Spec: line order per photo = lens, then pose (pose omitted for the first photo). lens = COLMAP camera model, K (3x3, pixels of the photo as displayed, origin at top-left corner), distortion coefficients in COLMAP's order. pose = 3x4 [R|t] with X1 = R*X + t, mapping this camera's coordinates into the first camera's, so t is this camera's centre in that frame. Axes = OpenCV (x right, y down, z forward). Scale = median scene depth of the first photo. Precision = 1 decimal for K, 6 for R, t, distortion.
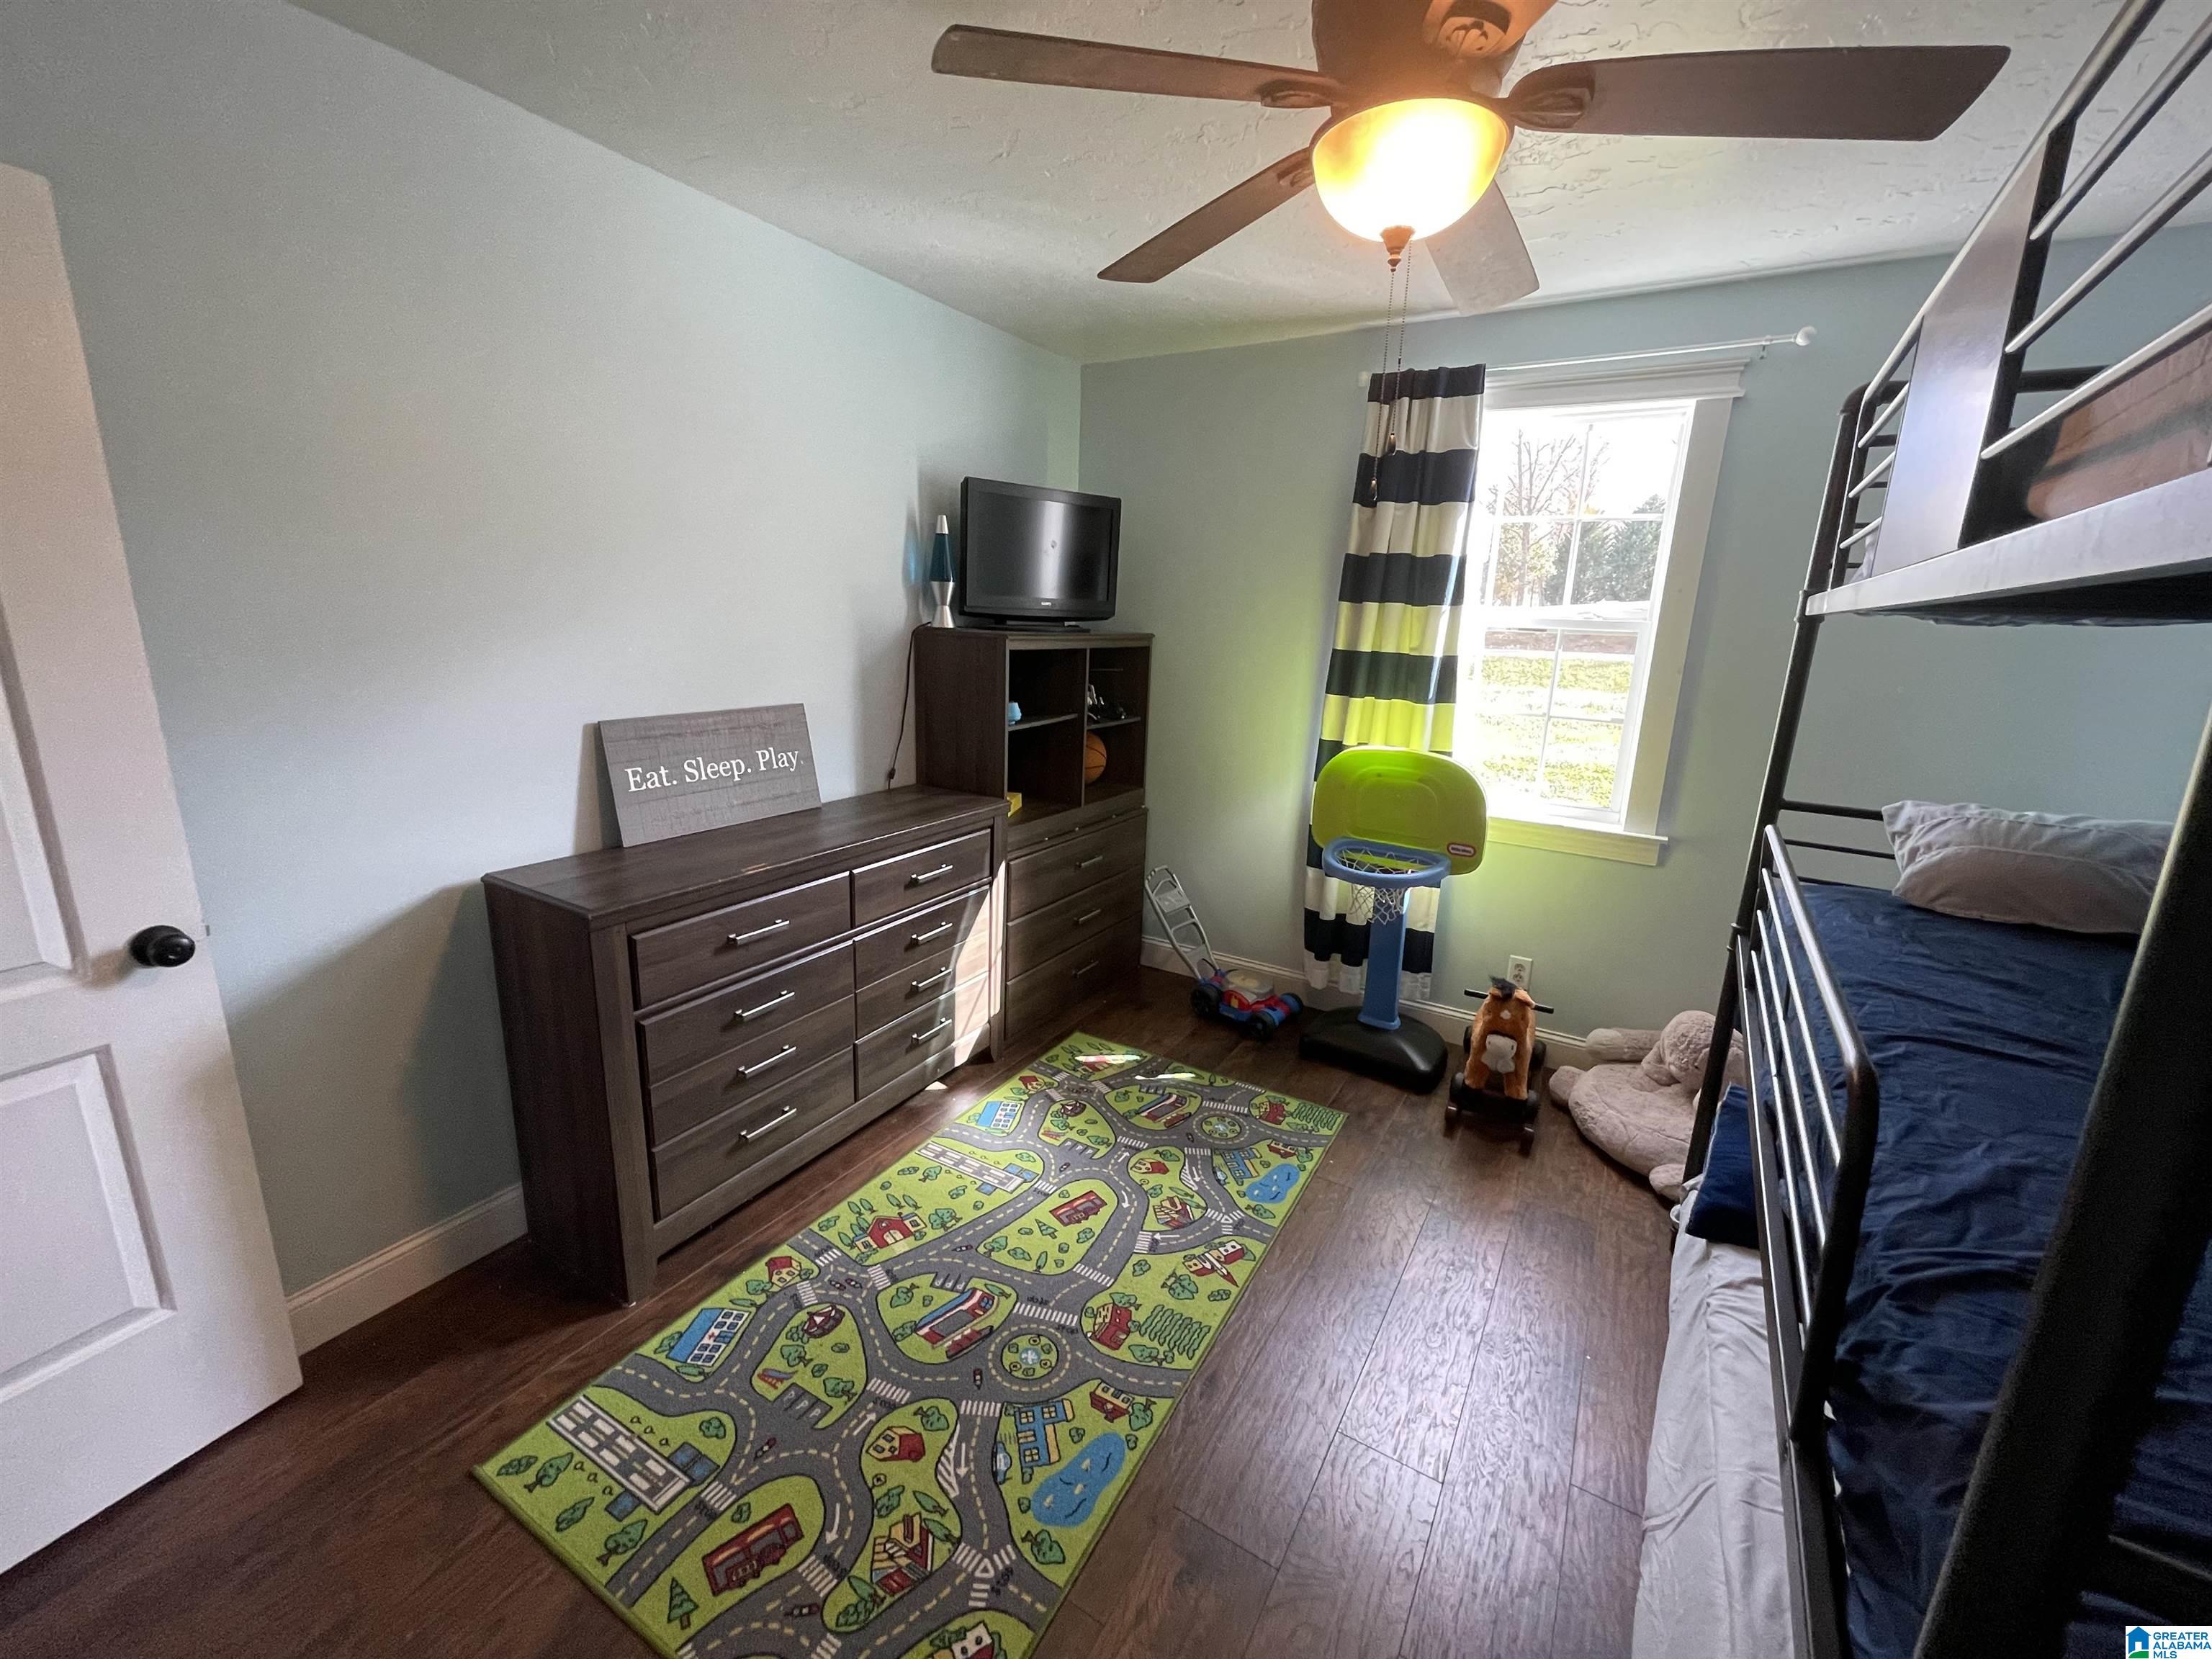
lens RADIAL K [[902.8, 0, 1106.0], [0, 902.8, 829.5], [0, 0, 1]] dist [0.007173, 0.000001]
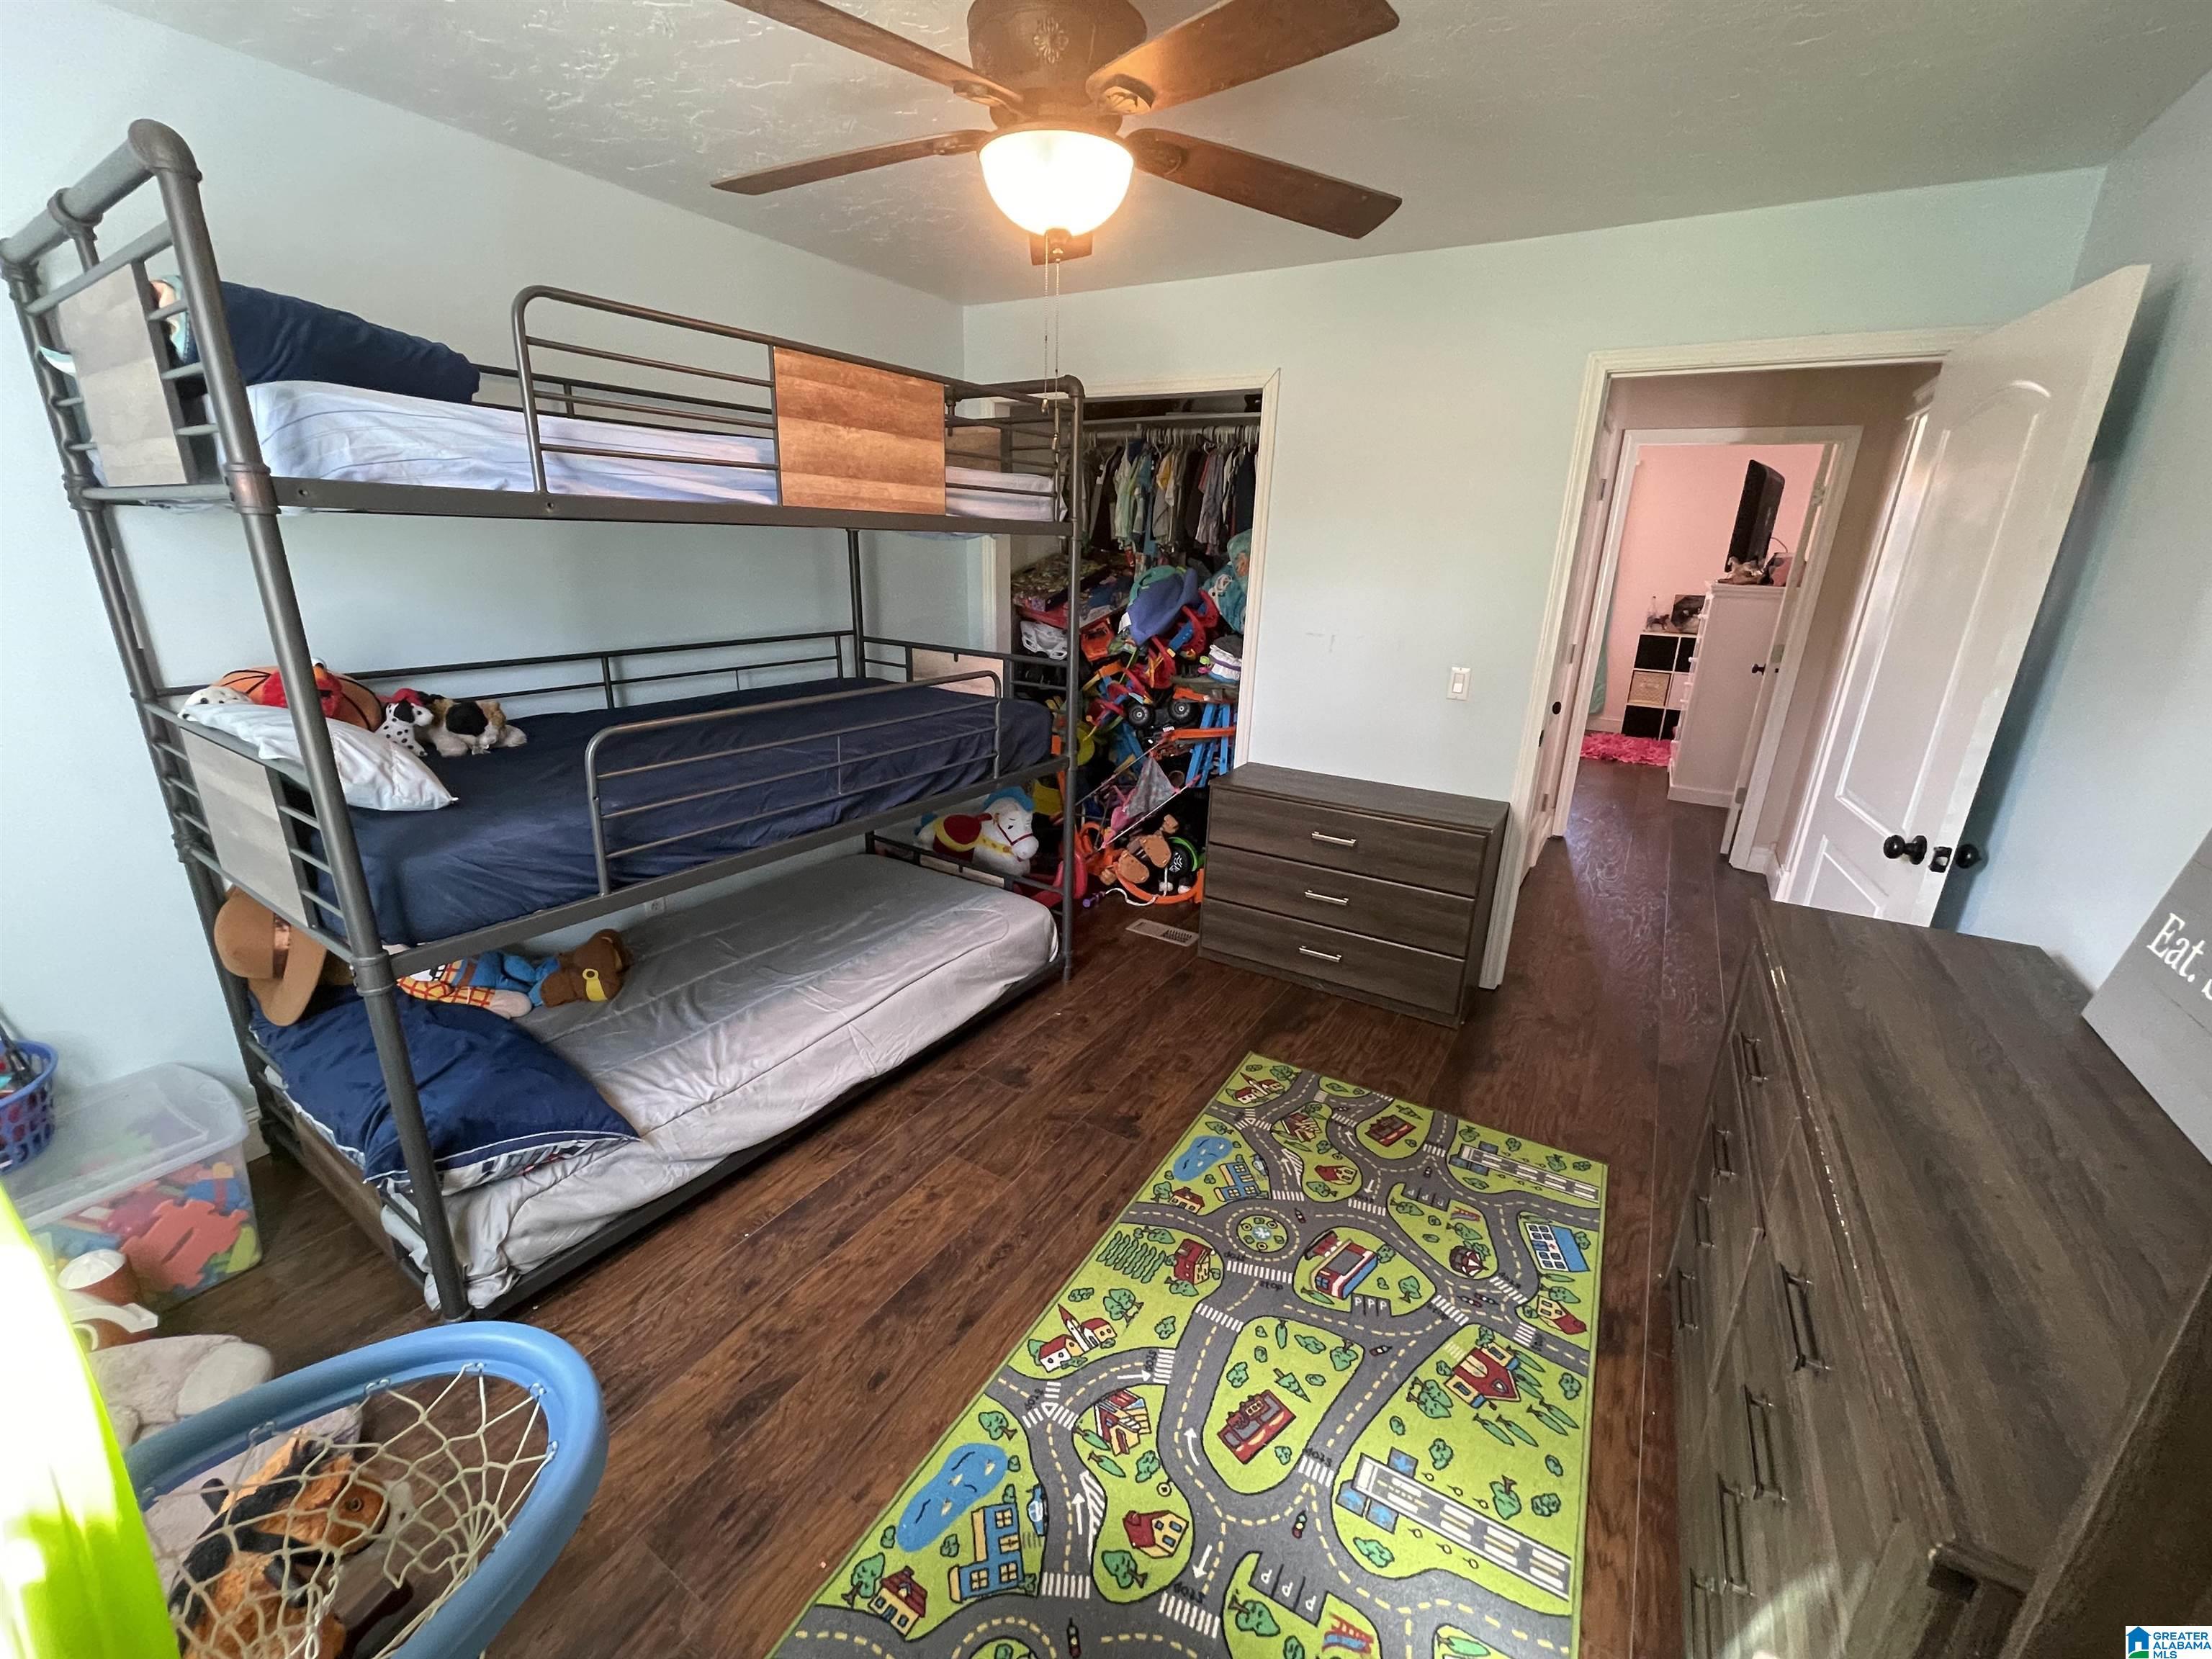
lens RADIAL K [[904.3, 0, 1102.0], [0, 904.3, 825.2], [0, 0, 1]] dist [-0.000973, 0.000449]
pose [[-0.998139, -0.060302, -0.009060, 0.133485], [-0.056168, 0.851336, 0.521605, -0.365378], [-0.023741, 0.521143, -0.853139, 1.454508]]
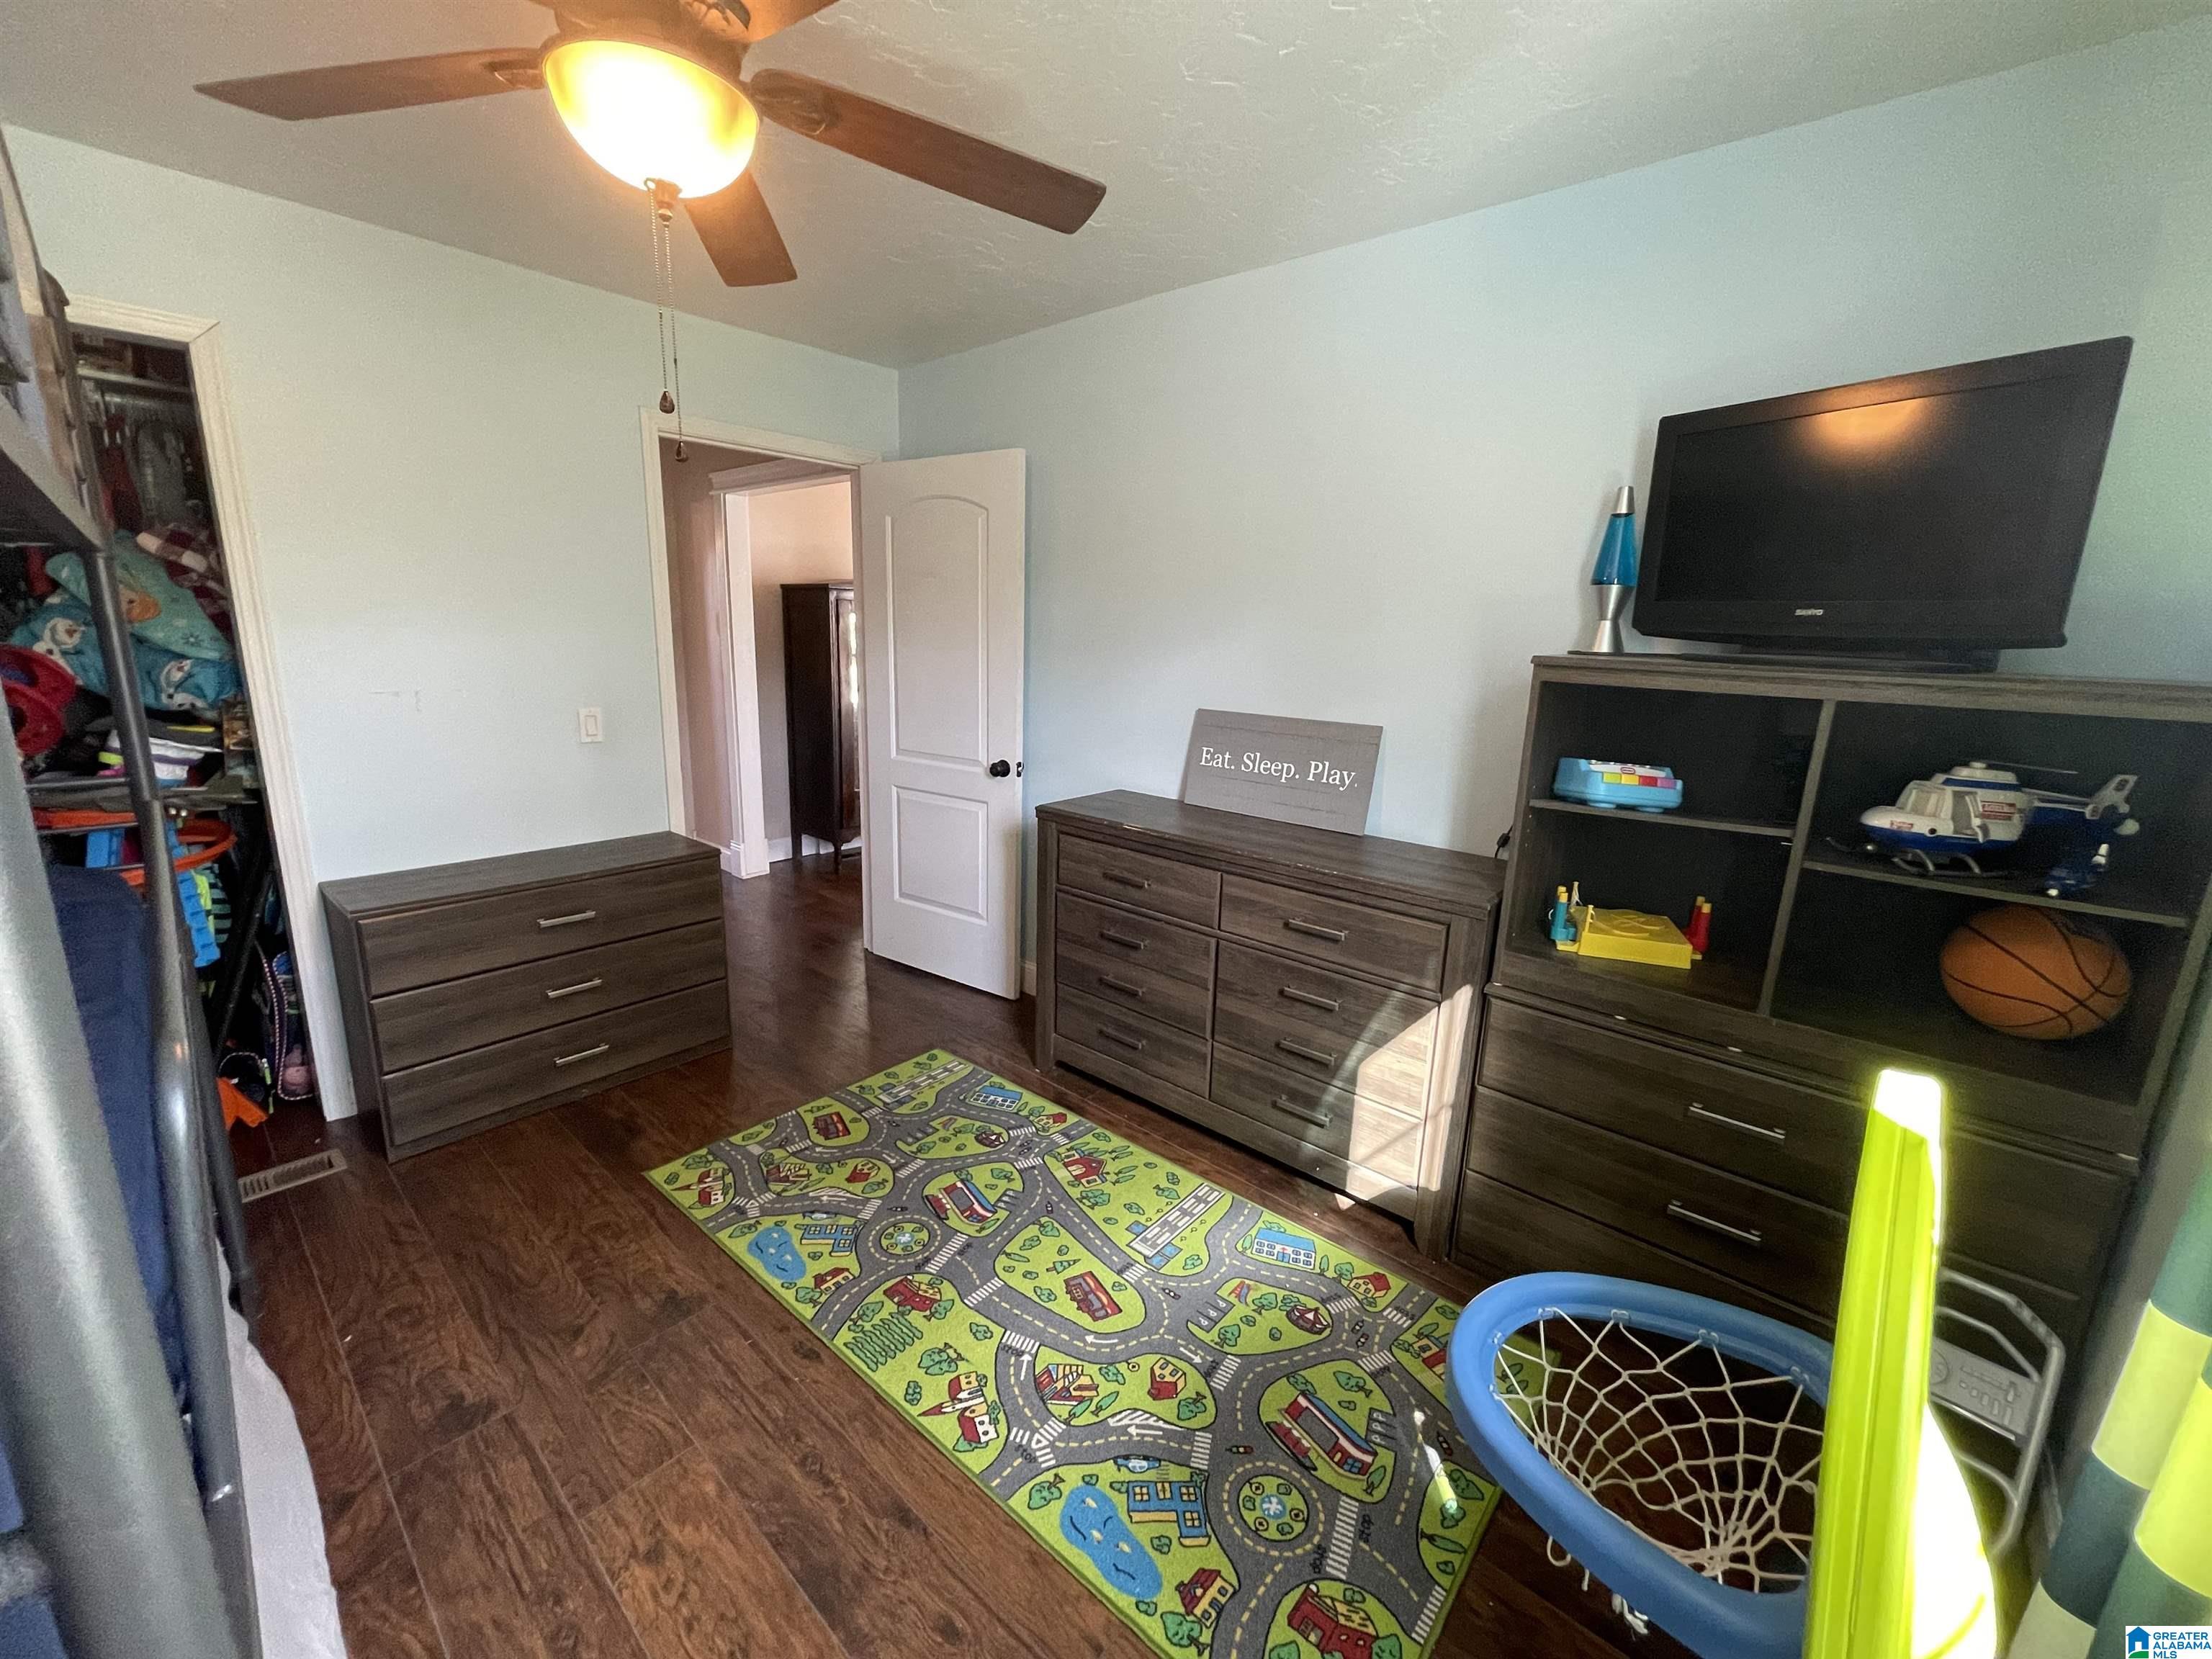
lens RADIAL K [[904.3, 0, 1102.0], [0, 904.3, 825.2], [0, 0, 1]] dist [-0.000973, 0.000449]
pose [[-0.183591, 0.181504, -0.966101, 0.773268], [-0.265062, 0.937262, 0.226456, -0.216293], [0.946592, 0.297652, -0.123963, 1.049742]]
